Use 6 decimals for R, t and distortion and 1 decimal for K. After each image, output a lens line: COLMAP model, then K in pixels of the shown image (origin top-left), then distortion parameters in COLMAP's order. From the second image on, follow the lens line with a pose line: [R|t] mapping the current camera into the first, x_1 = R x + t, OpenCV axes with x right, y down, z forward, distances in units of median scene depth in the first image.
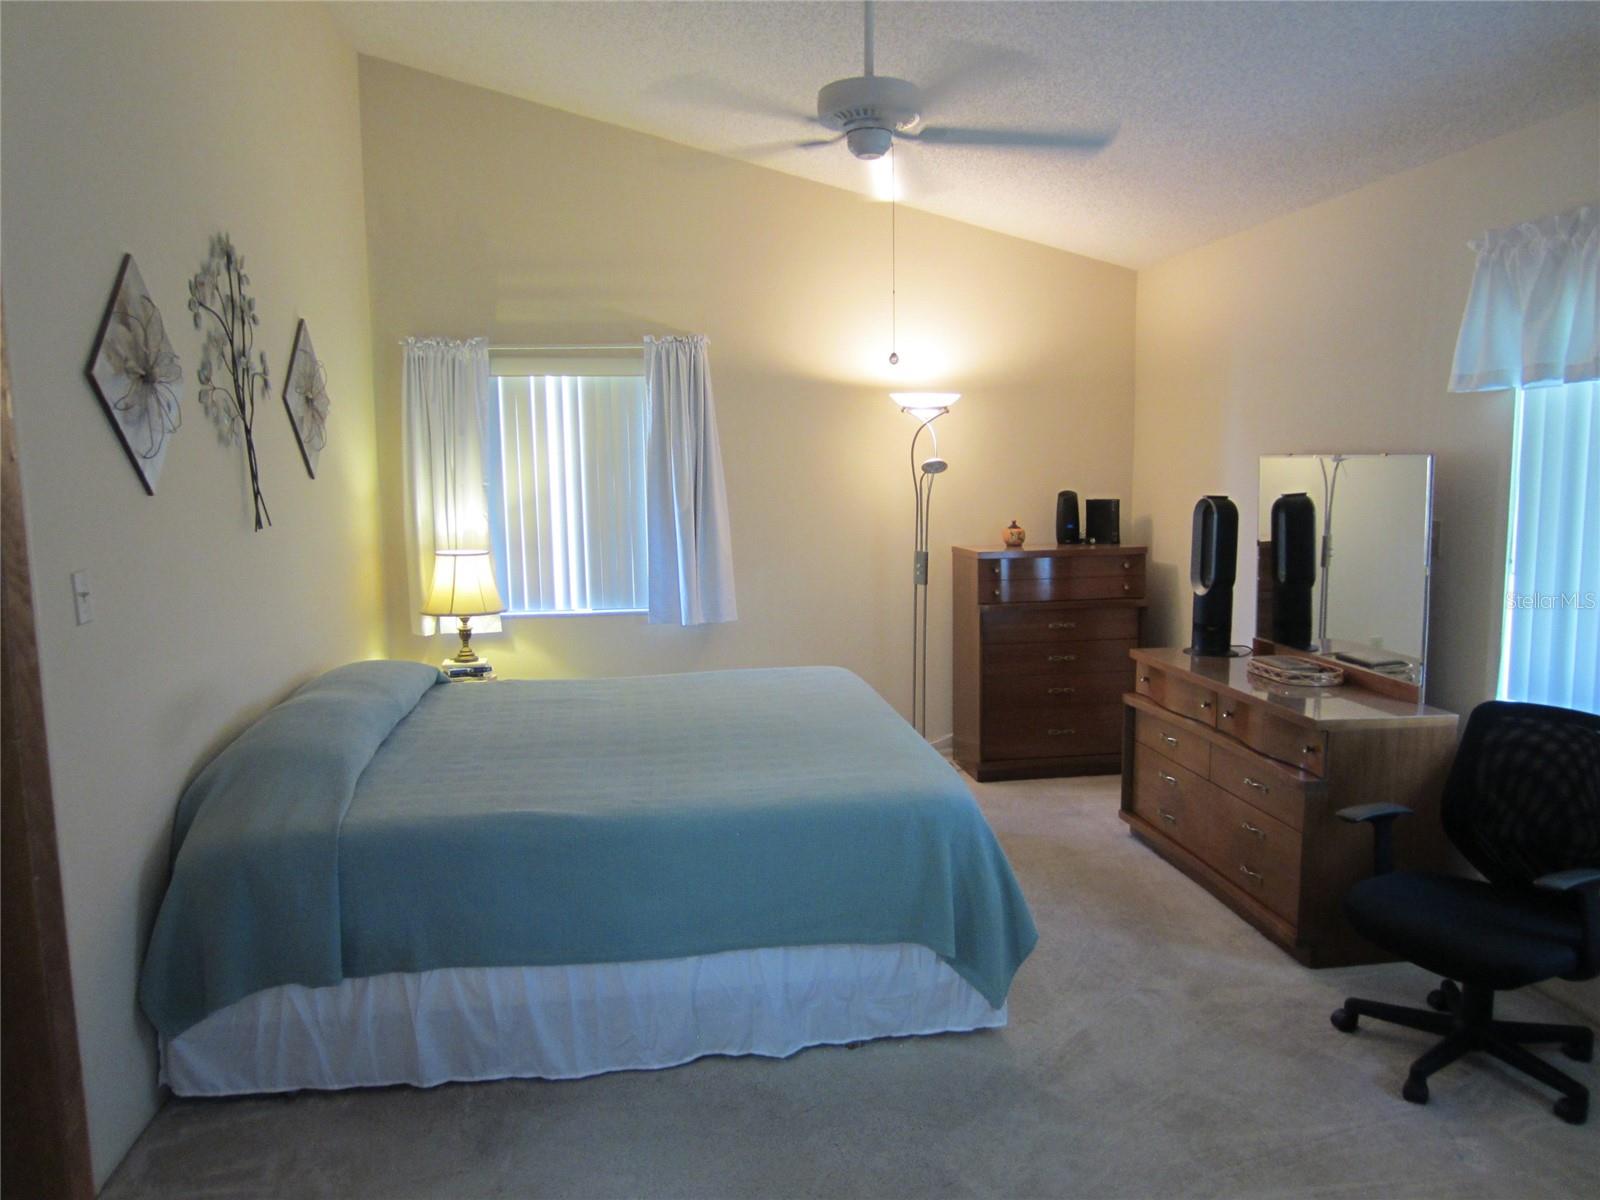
lens RADIAL K [[1155.6, 0, 802.4], [0, 1155.6, 603.5], [0, 0, 1]] dist [-0.014895, 0.004506]
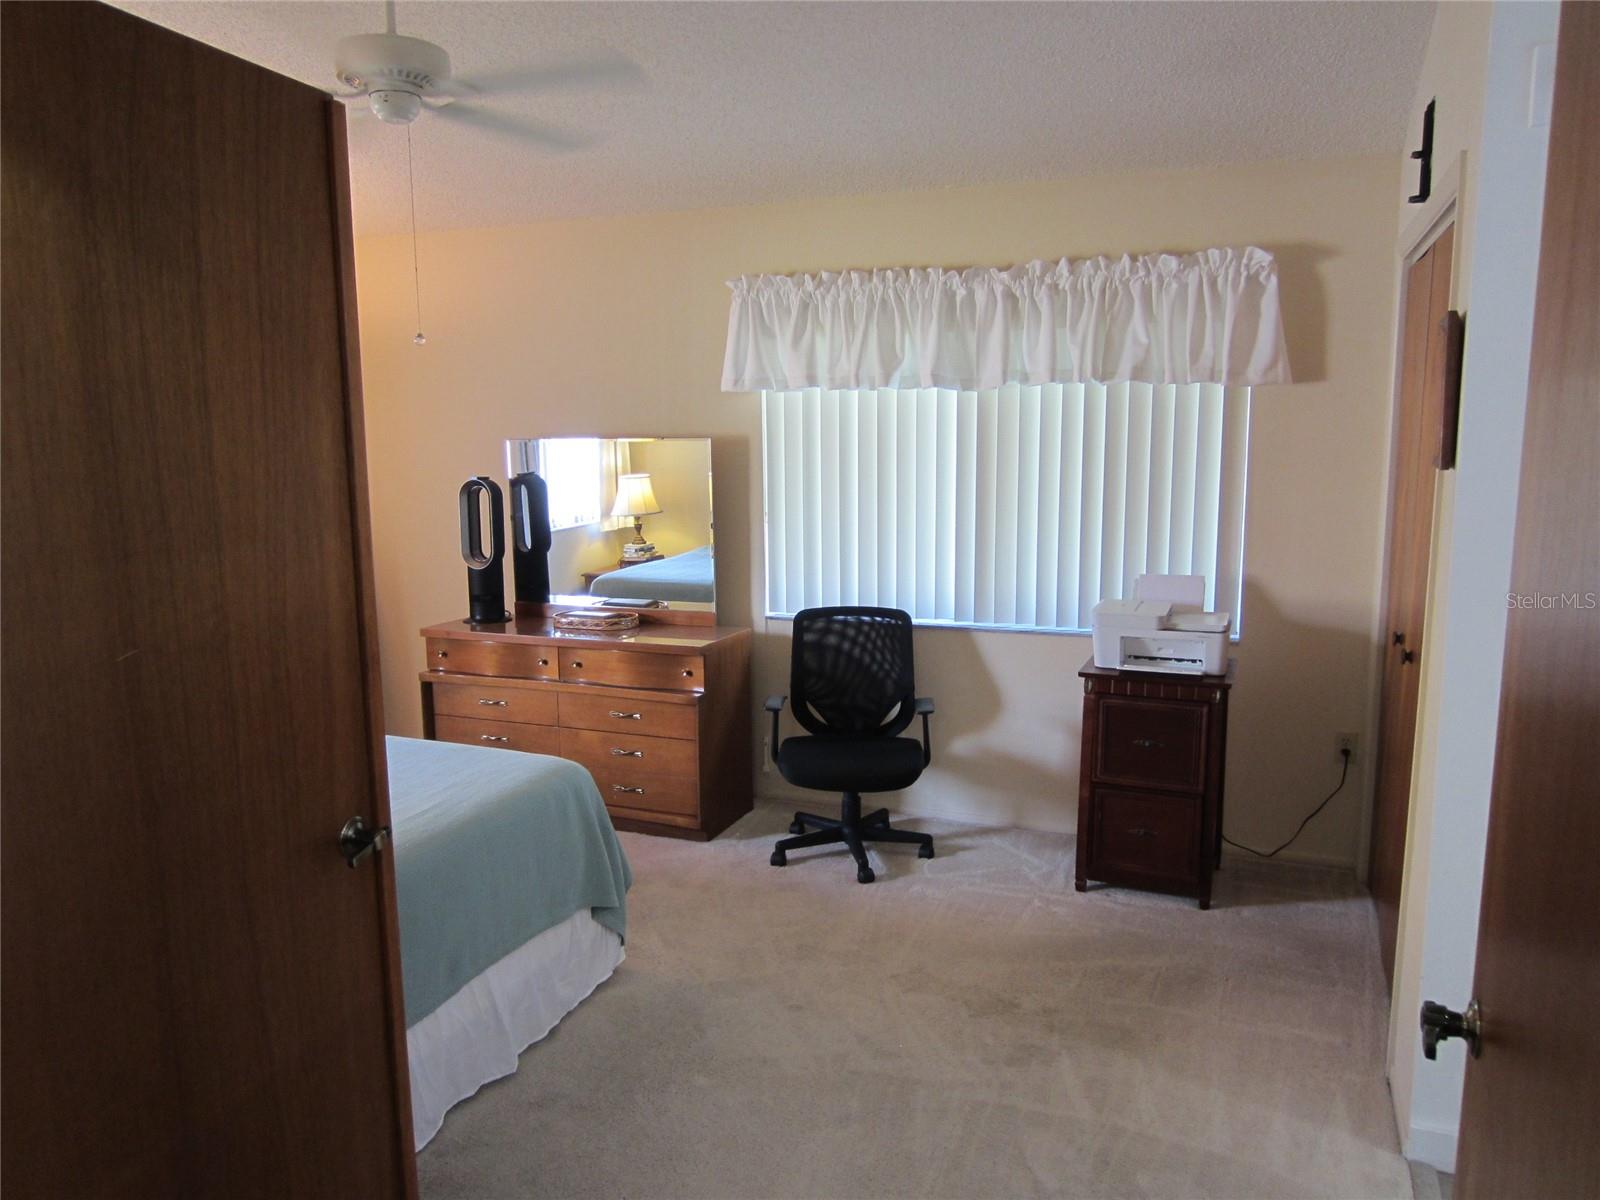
lens RADIAL K [[1155.6, 0, 803.4], [0, 1155.6, 596.8], [0, 0, 1]] dist [-0.014895, 0.004506]
pose [[0.496895, -0.119333, 0.859567, -0.638827], [0.114634, 0.990846, 0.071291, -0.034309], [-0.860206, 0.063111, 0.506026, 0.272158]]
